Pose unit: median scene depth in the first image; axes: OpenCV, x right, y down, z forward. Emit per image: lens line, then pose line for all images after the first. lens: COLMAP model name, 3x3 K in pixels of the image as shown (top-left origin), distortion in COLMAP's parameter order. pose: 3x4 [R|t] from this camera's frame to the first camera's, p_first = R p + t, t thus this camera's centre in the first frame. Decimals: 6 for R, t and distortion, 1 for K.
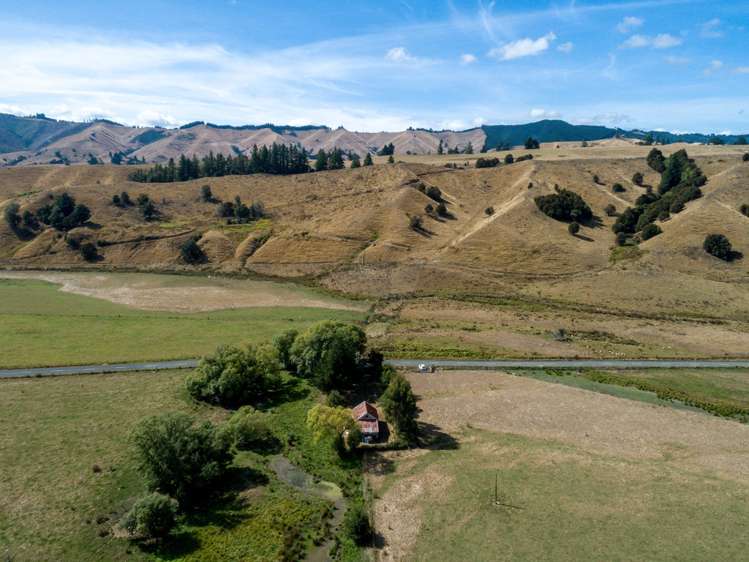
lens RADIAL K [[538.4, 0, 371.6], [0, 538.4, 282.4], [0, 0, 1]] dist [0.200391, -0.254049]
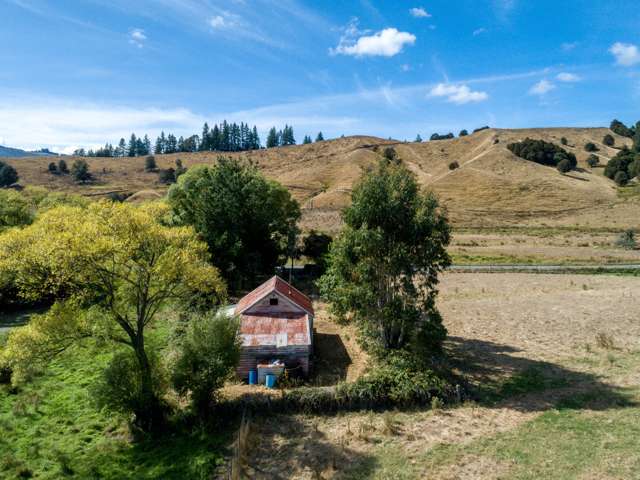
lens RADIAL K [[460.0, 0, 317.5], [0, 460.0, 241.2], [0, 0, 1]] dist [0.200391, -0.254049]
pose [[0.999786, -0.006249, -0.019715, 0.008502], [0.003925, 0.993268, -0.115776, 0.099061], [0.020305, 0.115674, 0.993080, 0.304085]]
